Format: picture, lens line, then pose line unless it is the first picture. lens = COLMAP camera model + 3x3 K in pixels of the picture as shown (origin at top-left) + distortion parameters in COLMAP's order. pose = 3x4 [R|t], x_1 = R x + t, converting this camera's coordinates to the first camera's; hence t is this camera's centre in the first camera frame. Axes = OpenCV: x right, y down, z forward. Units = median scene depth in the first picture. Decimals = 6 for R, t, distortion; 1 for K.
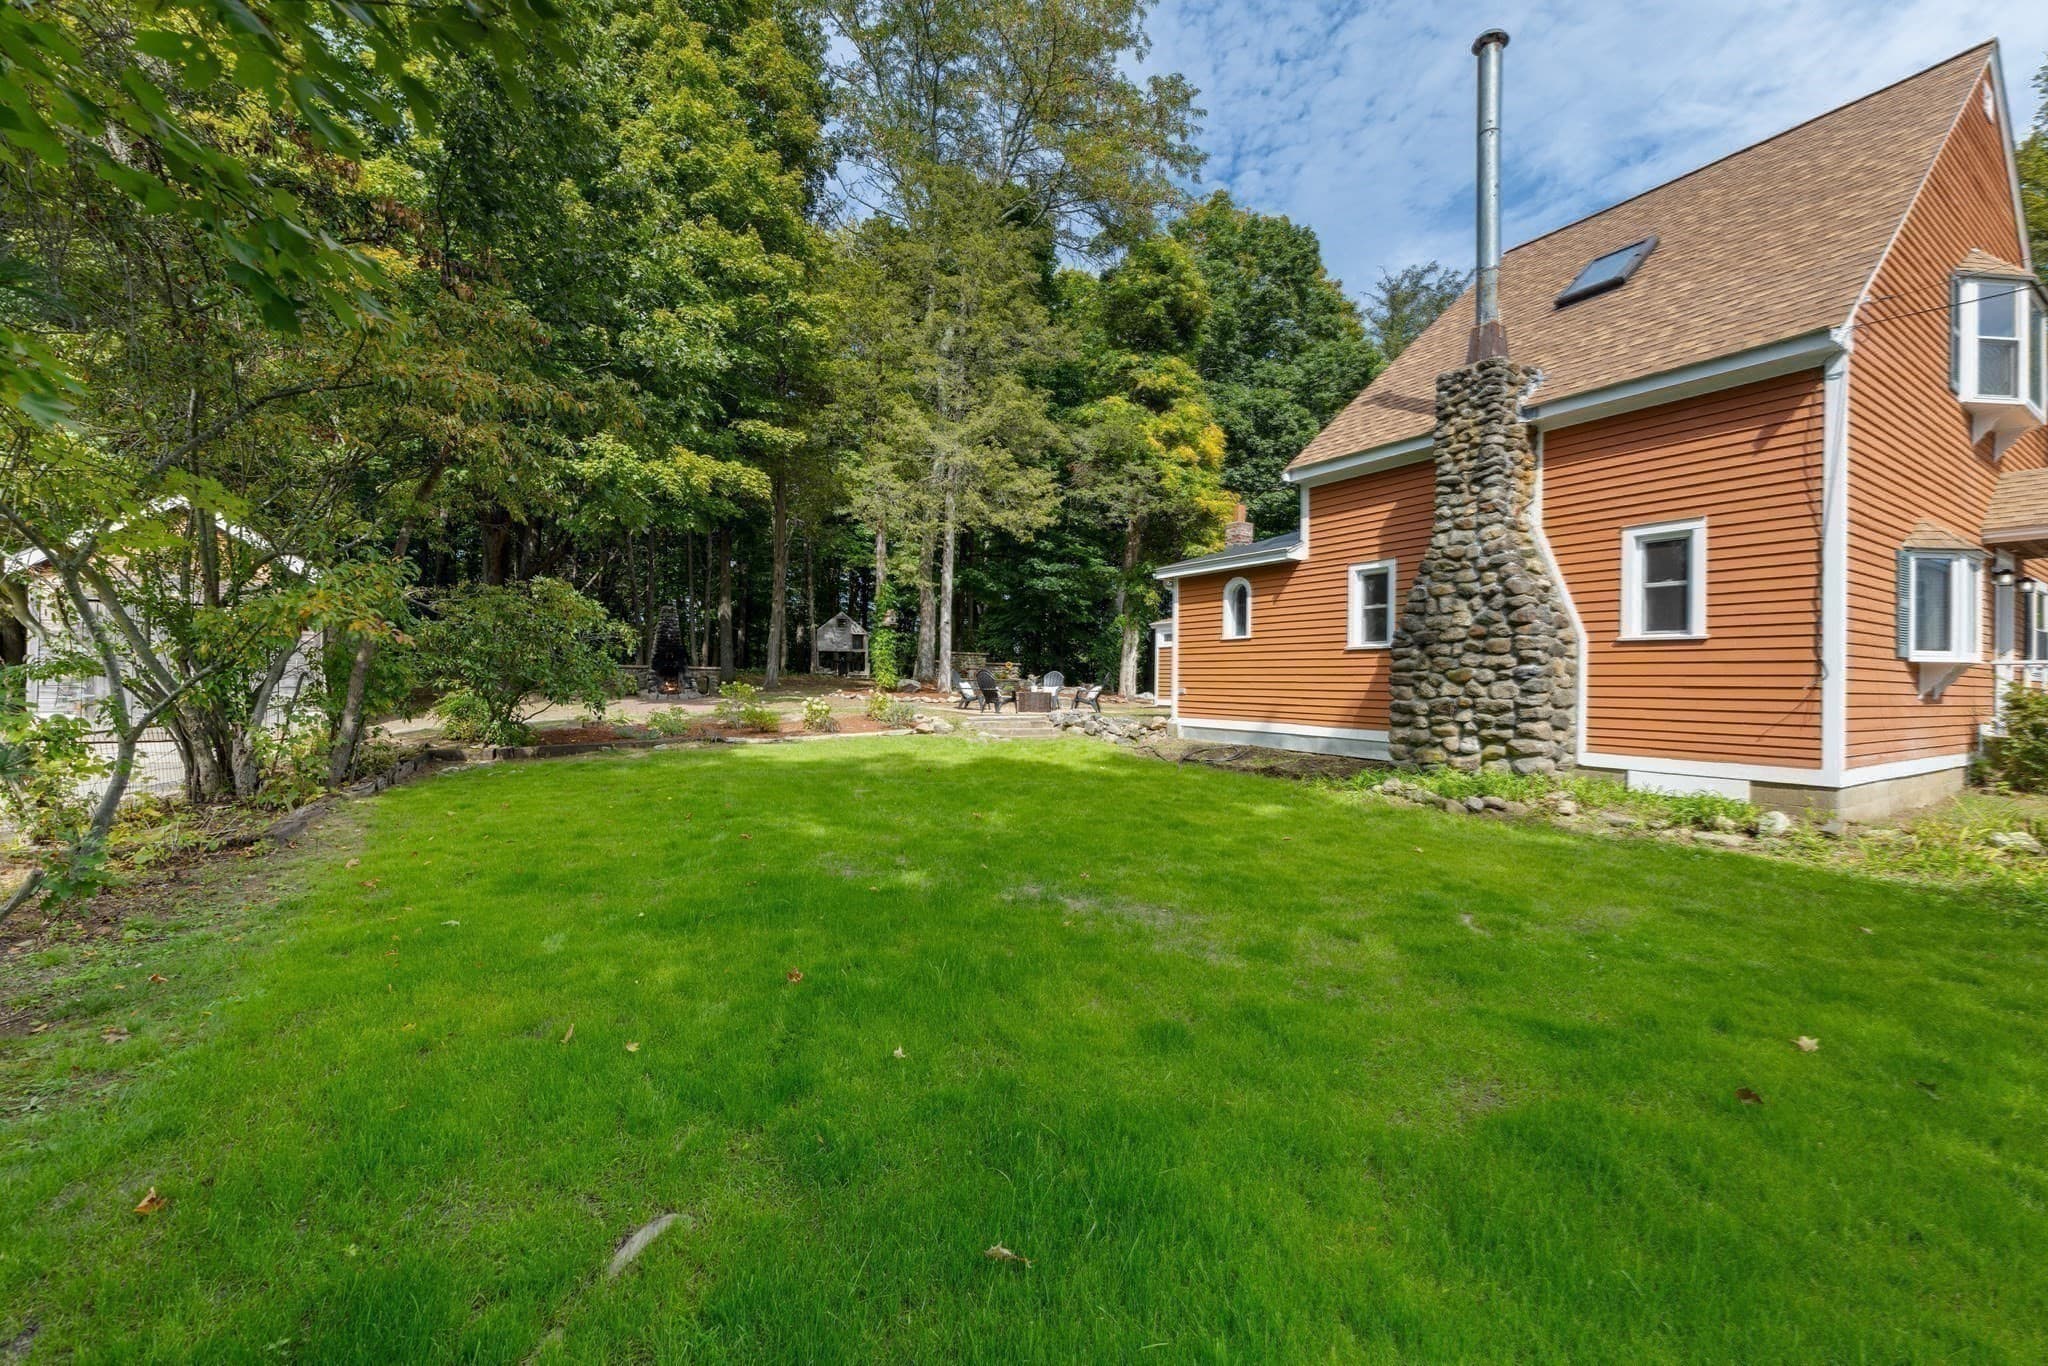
lens RADIAL K [[805.1, 0, 1034.2], [0, 805.1, 675.6], [0, 0, 1]] dist [0.002193, 0.000031]
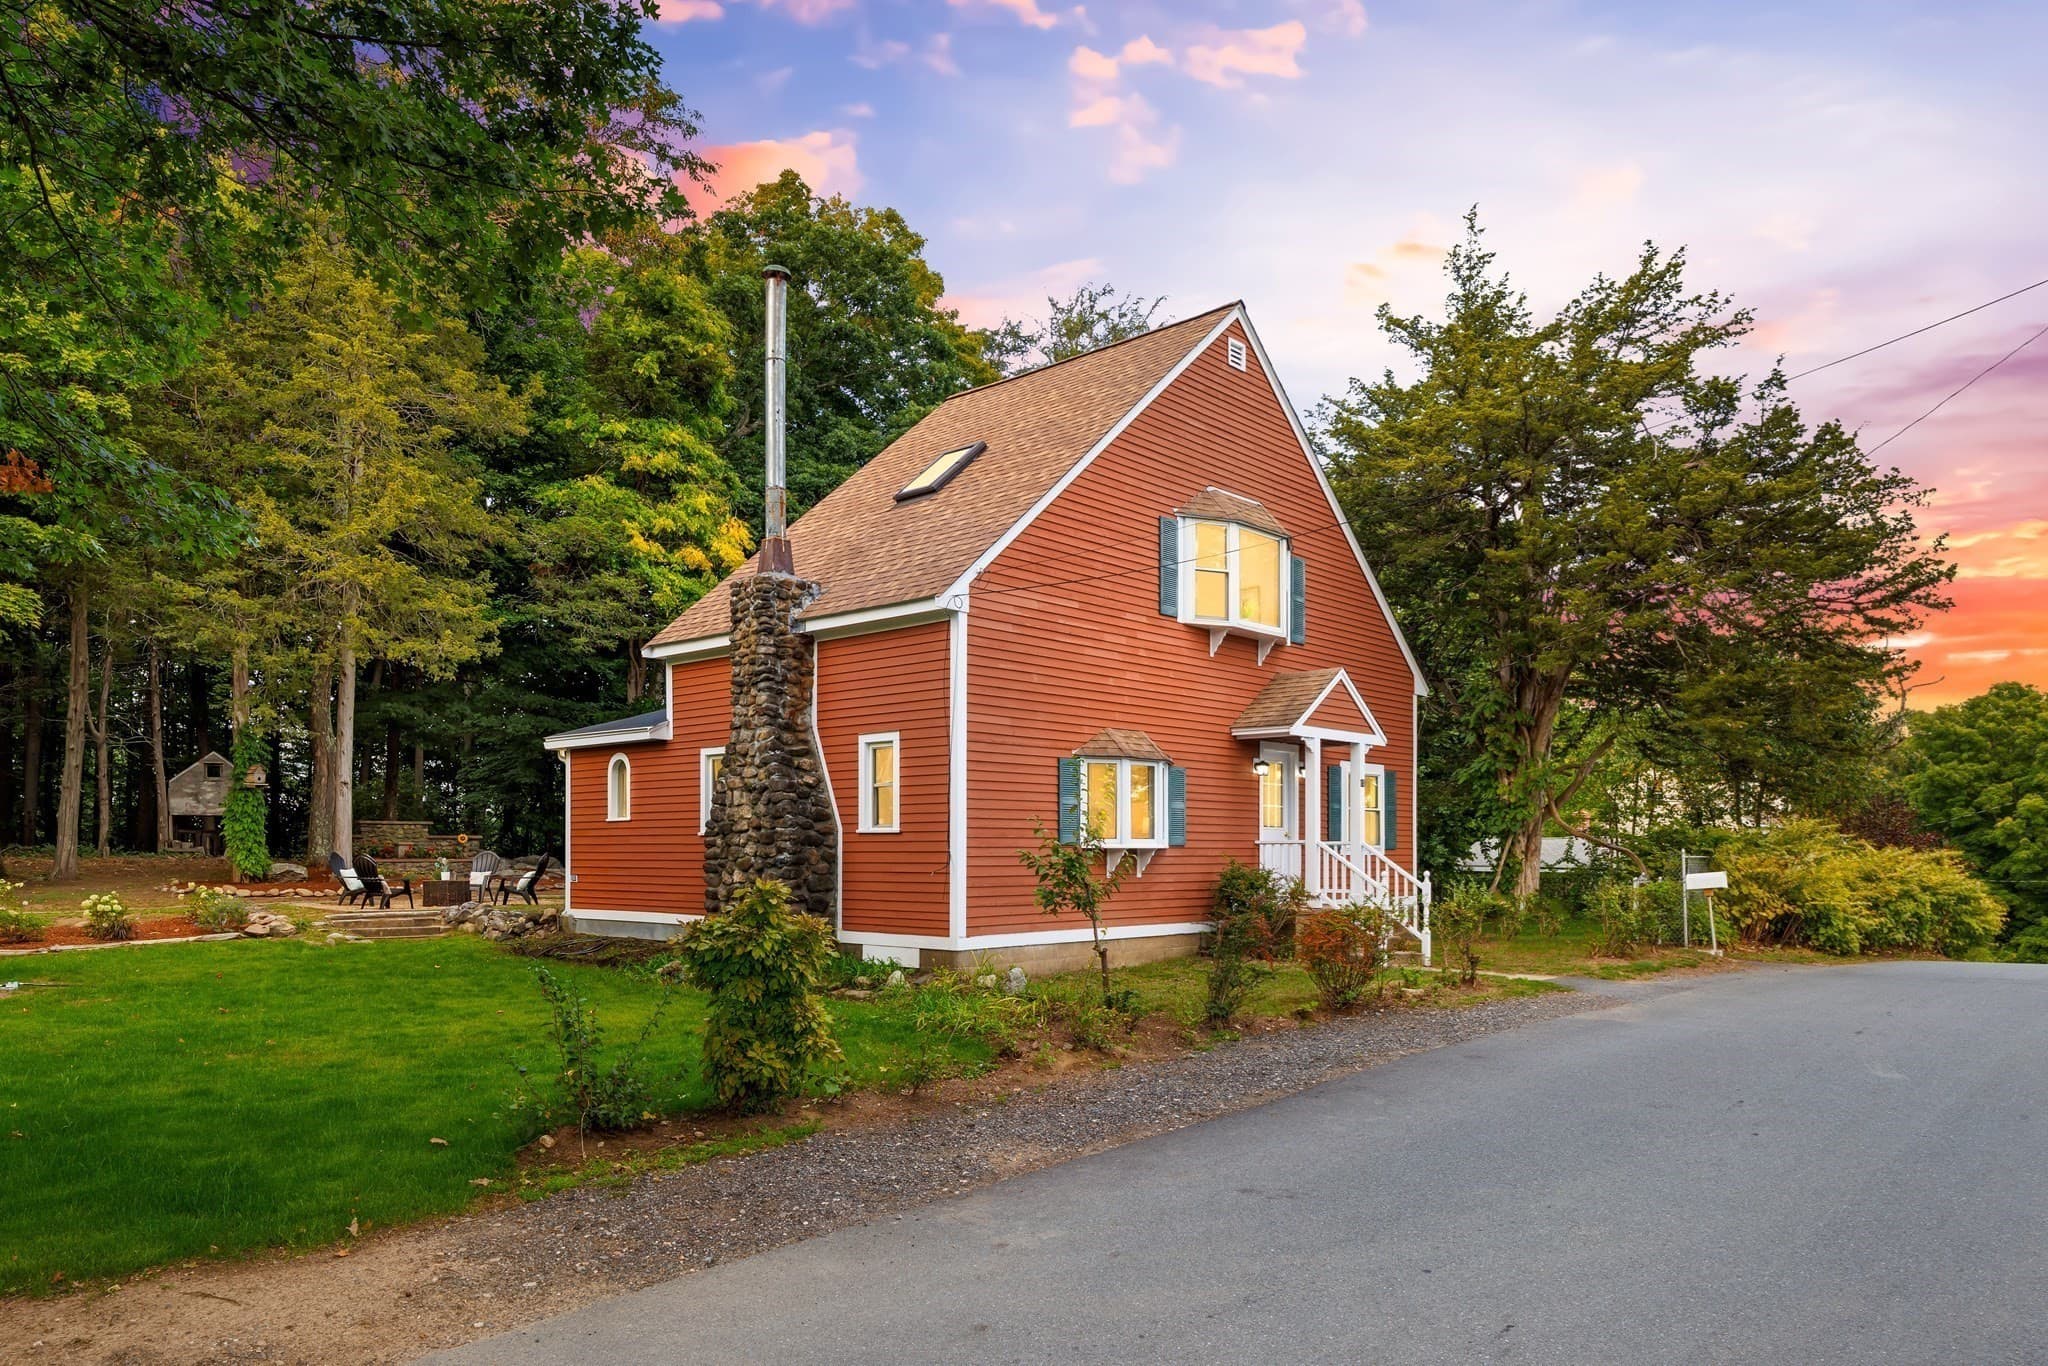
lens RADIAL K [[1340.4, 0, 1014.8], [0, 1340.4, 828.0], [0, 0, 1]] dist [0.005755, 0.000501]
pose [[0.963589, -0.010704, 0.267175, 0.275663], [0.012482, 0.999910, -0.004958, -0.024049], [-0.267098, 0.008112, 0.963635, -0.576292]]
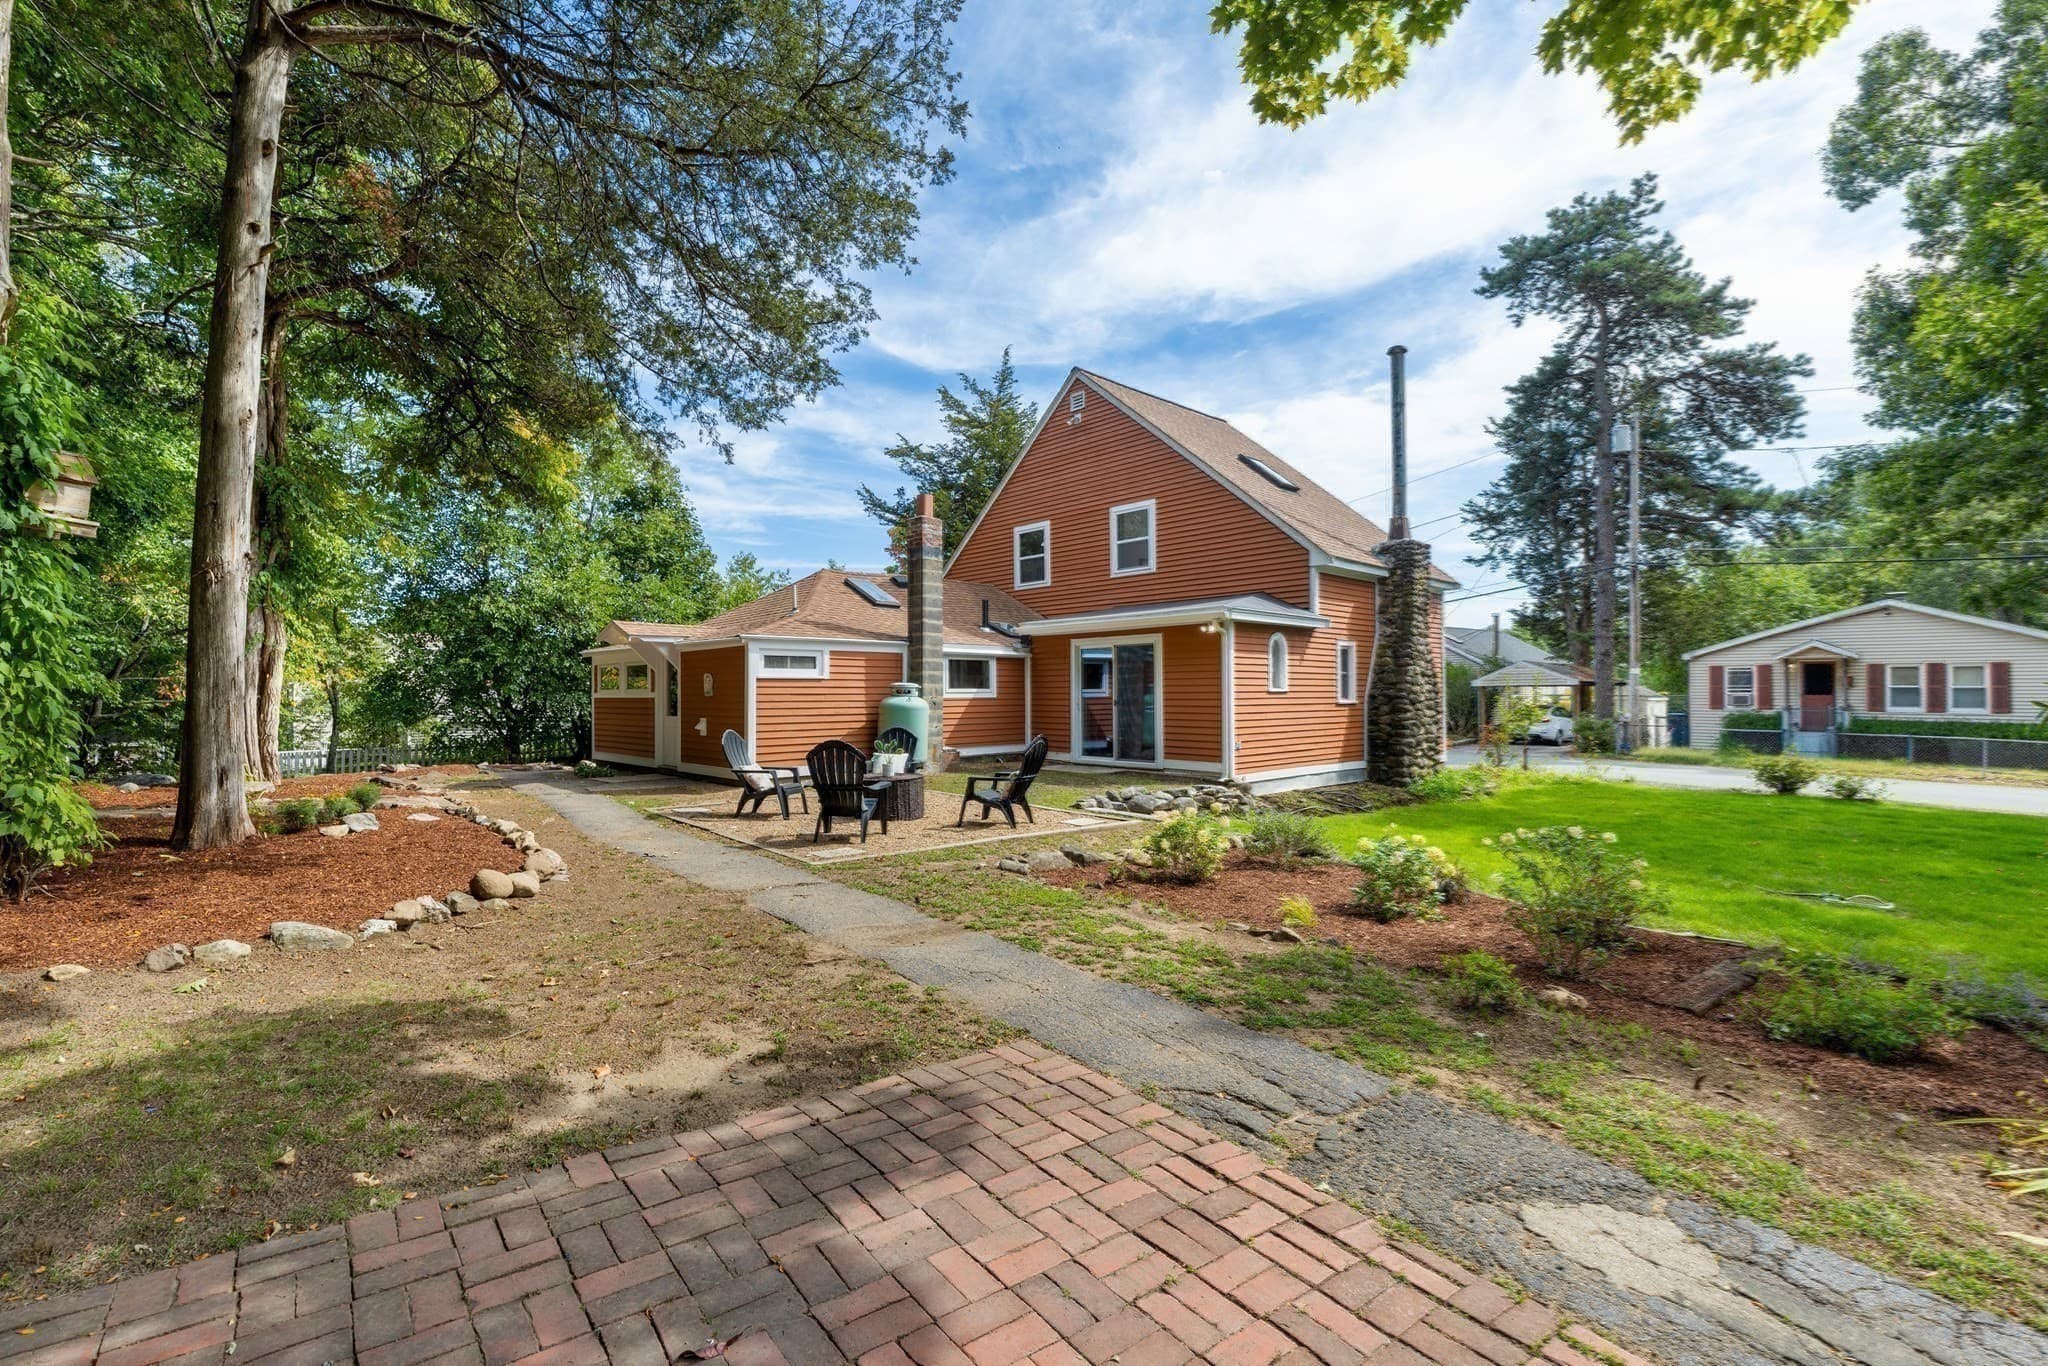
lens RADIAL K [[899.6, 0, 1019.6], [0, 899.6, 658.9], [0, 0, 1]] dist [0.024342, -0.016297]
pose [[-0.173956, 0.023366, 0.984476, -0.837146], [-0.004673, 0.999688, -0.024553, -0.057062], [-0.984742, -0.008872, -0.173792, 1.508994]]
